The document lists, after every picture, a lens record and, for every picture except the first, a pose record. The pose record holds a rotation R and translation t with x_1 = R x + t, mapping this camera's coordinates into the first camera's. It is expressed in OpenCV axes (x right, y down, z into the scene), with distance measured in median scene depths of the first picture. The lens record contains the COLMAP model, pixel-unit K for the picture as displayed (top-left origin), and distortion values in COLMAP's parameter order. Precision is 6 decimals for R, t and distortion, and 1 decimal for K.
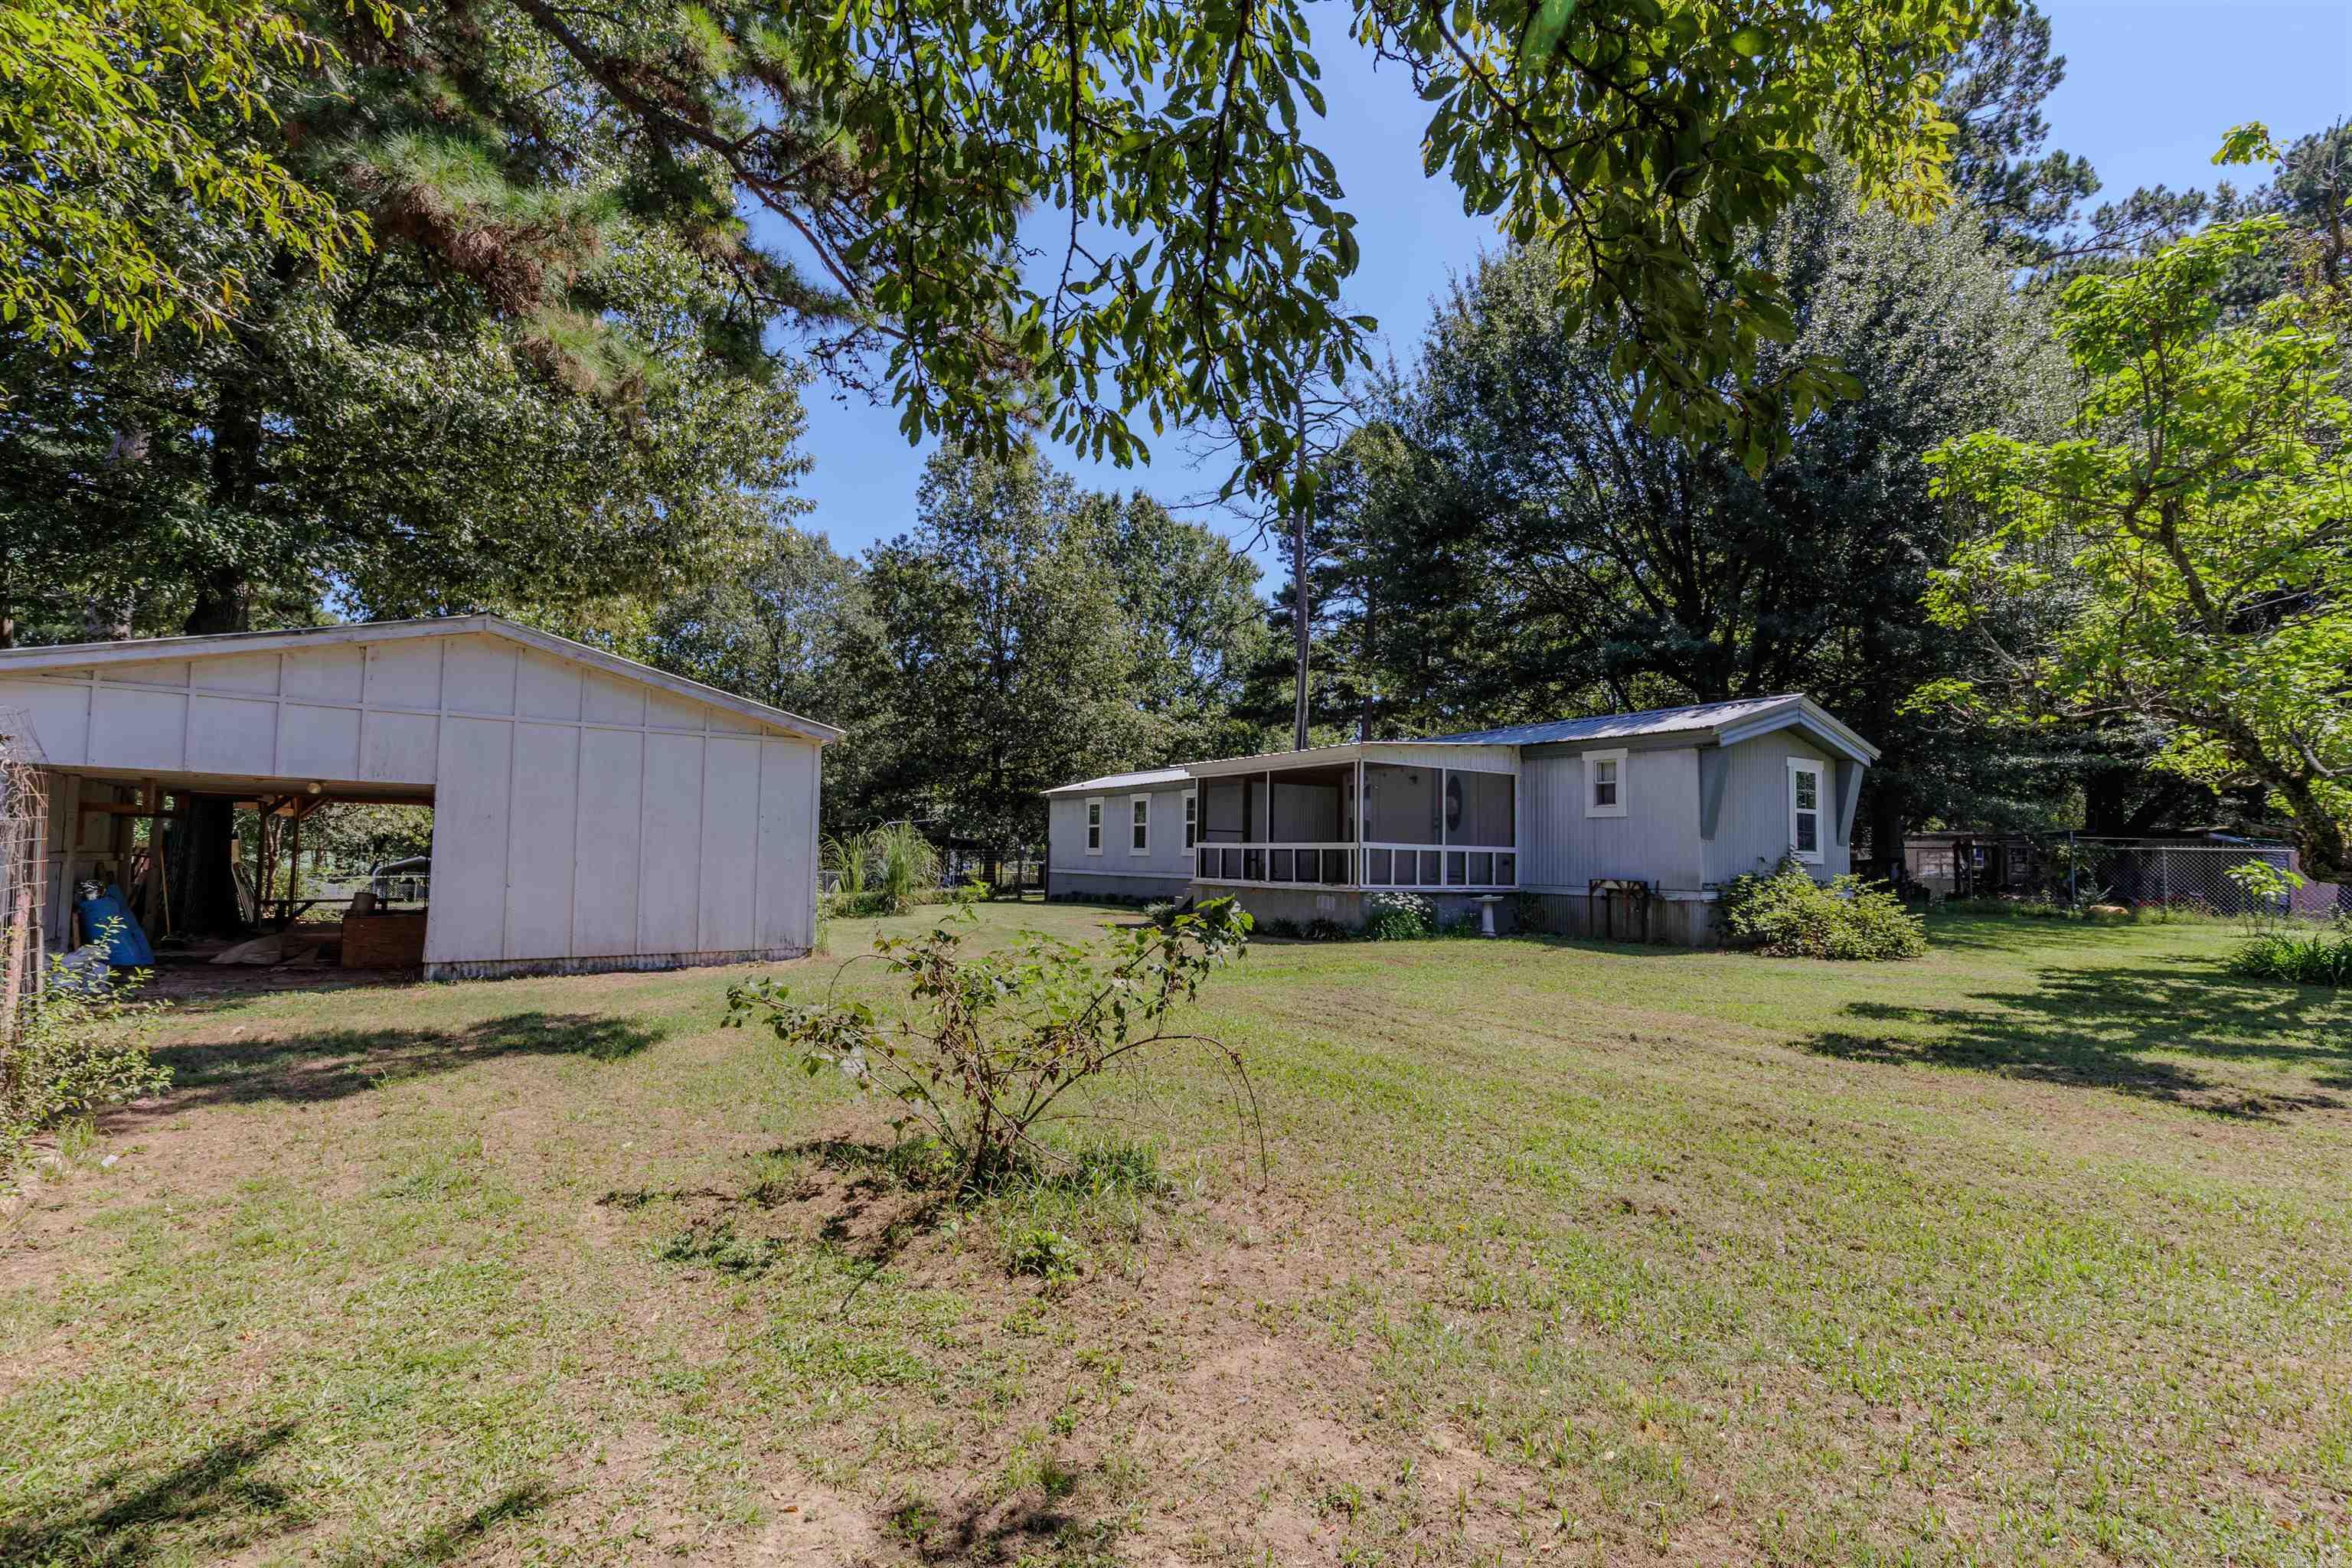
lens RADIAL K [[1058.2, 0, 1177.0], [0, 1058.2, 790.9], [0, 0, 1]] dist [0.009431, -0.000679]
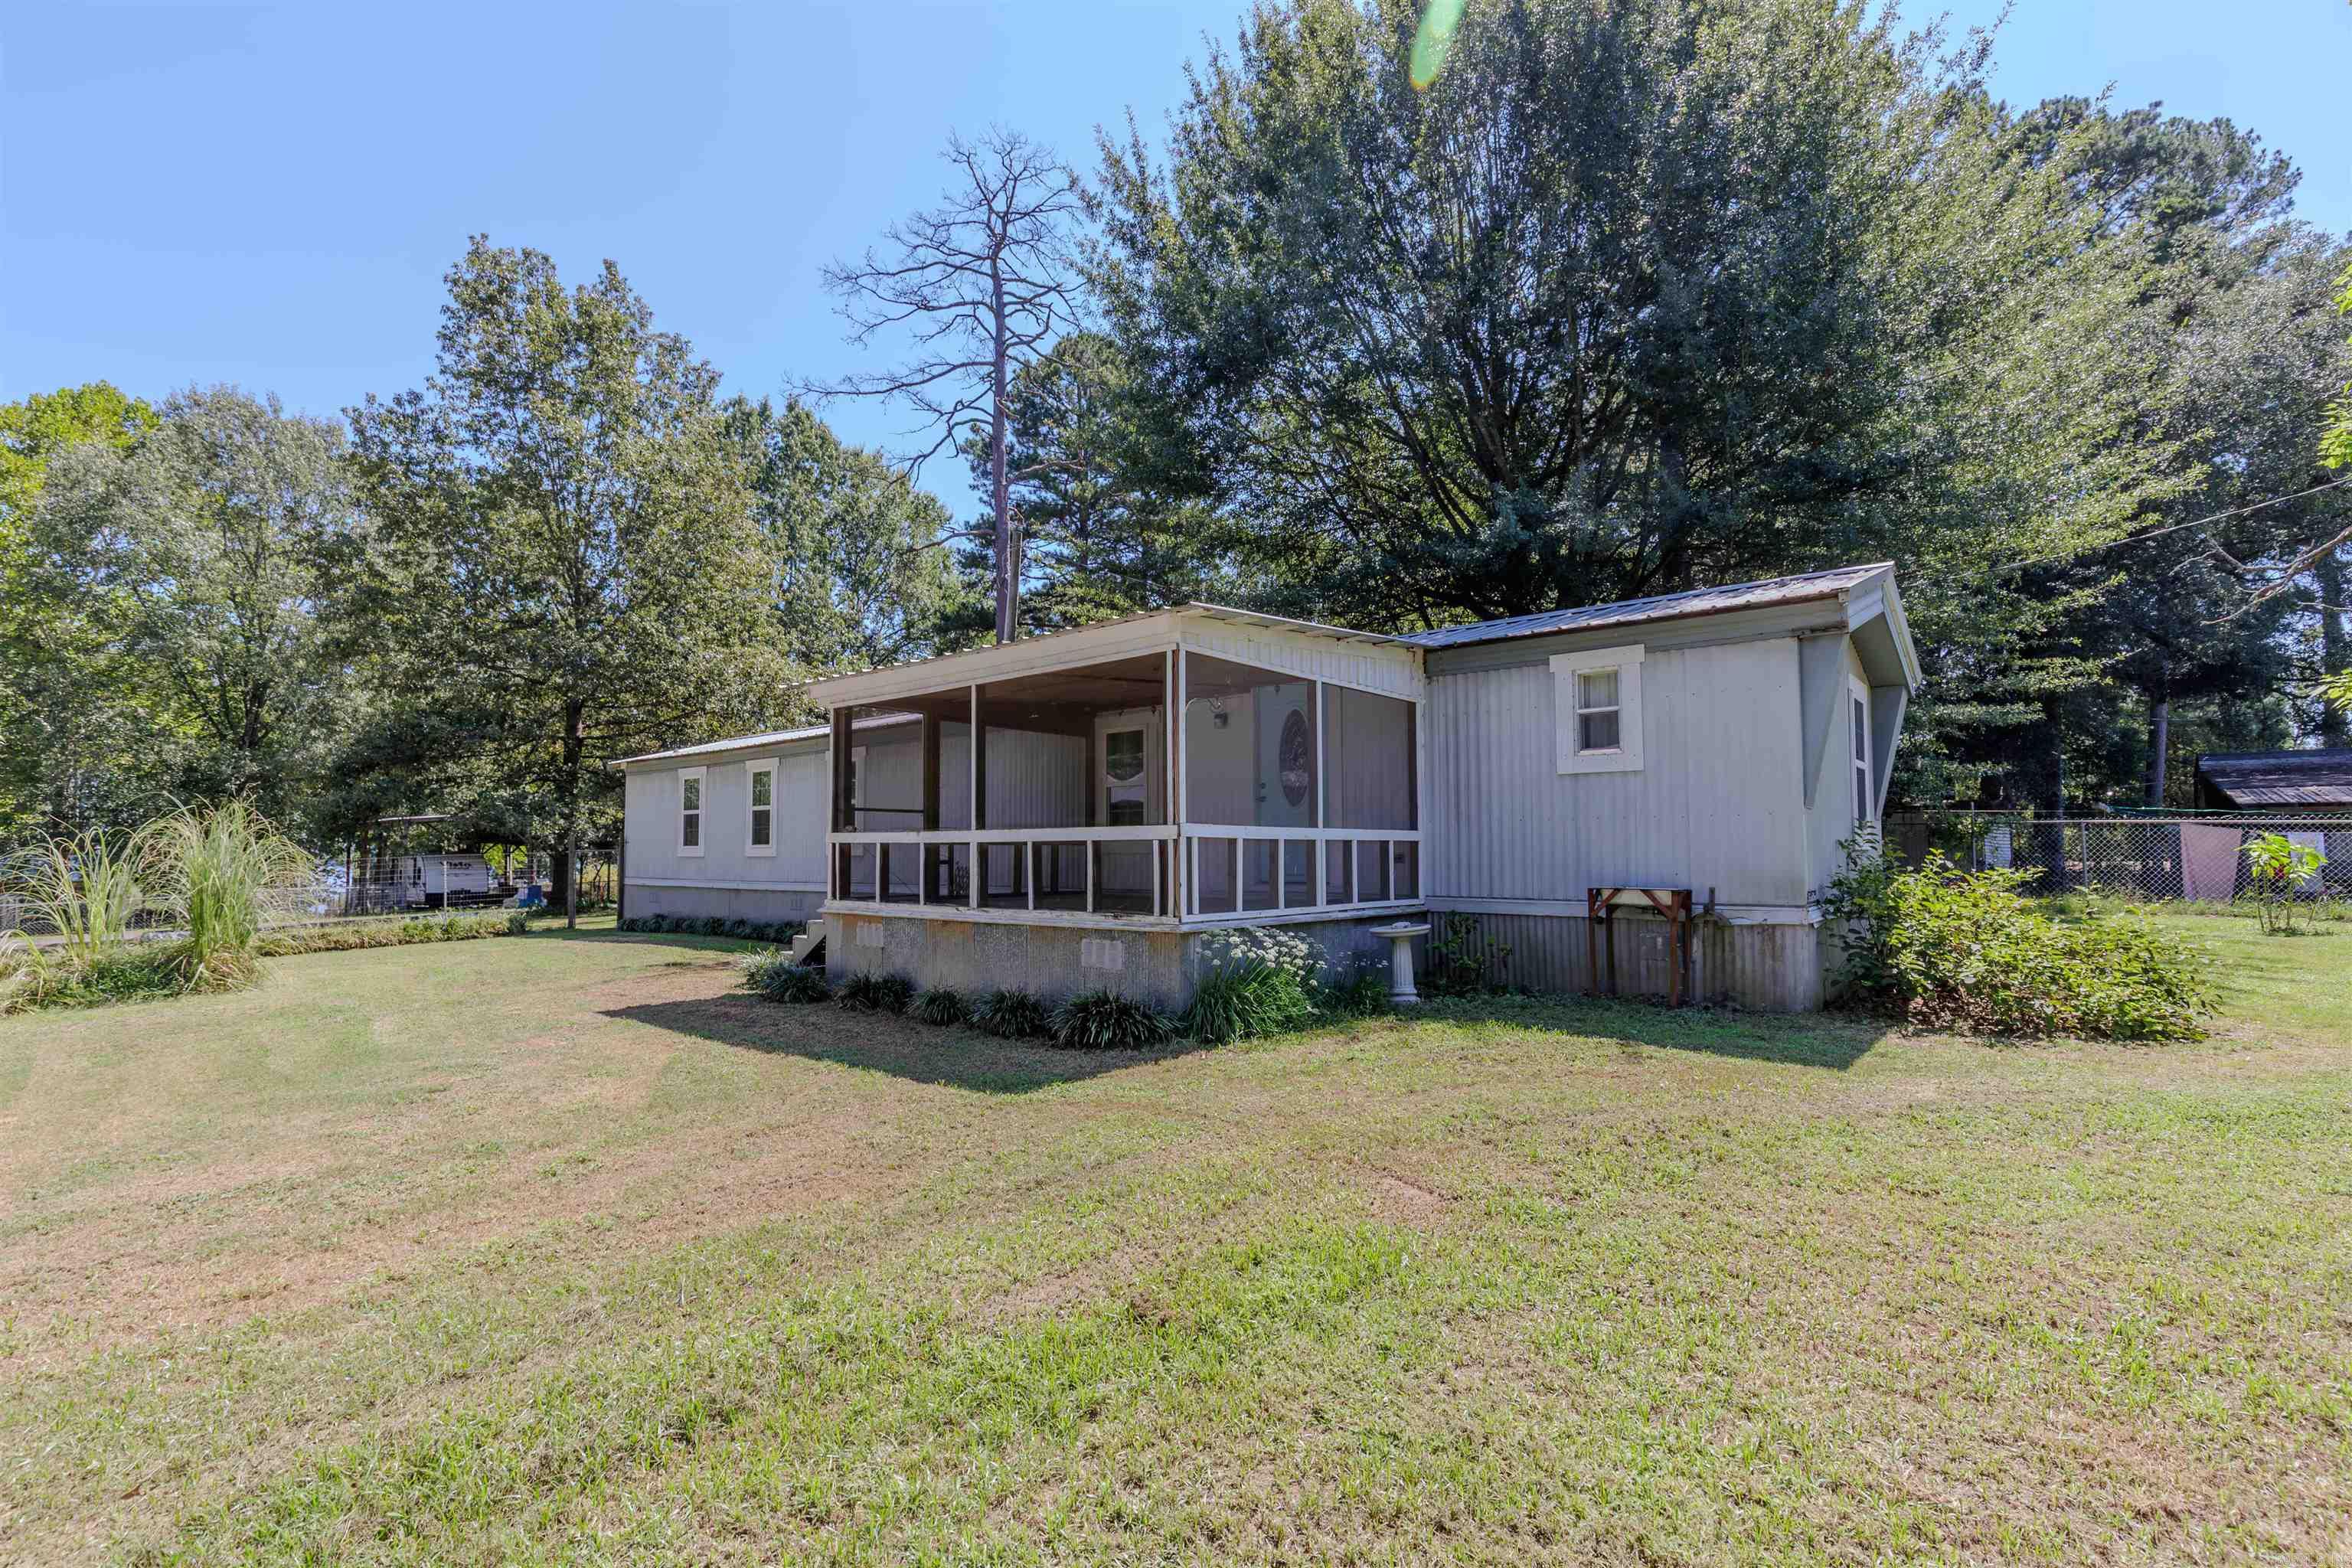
lens RADIAL K [[1058.2, 0, 1164.9], [0, 1058.2, 801.1], [0, 0, 1]] dist [0.009431, -0.000679]
pose [[0.961117, -0.008738, 0.276003, 0.021874], [0.003909, 0.999830, 0.018040, 0.016704], [-0.276114, -0.016259, 0.960987, 0.310752]]
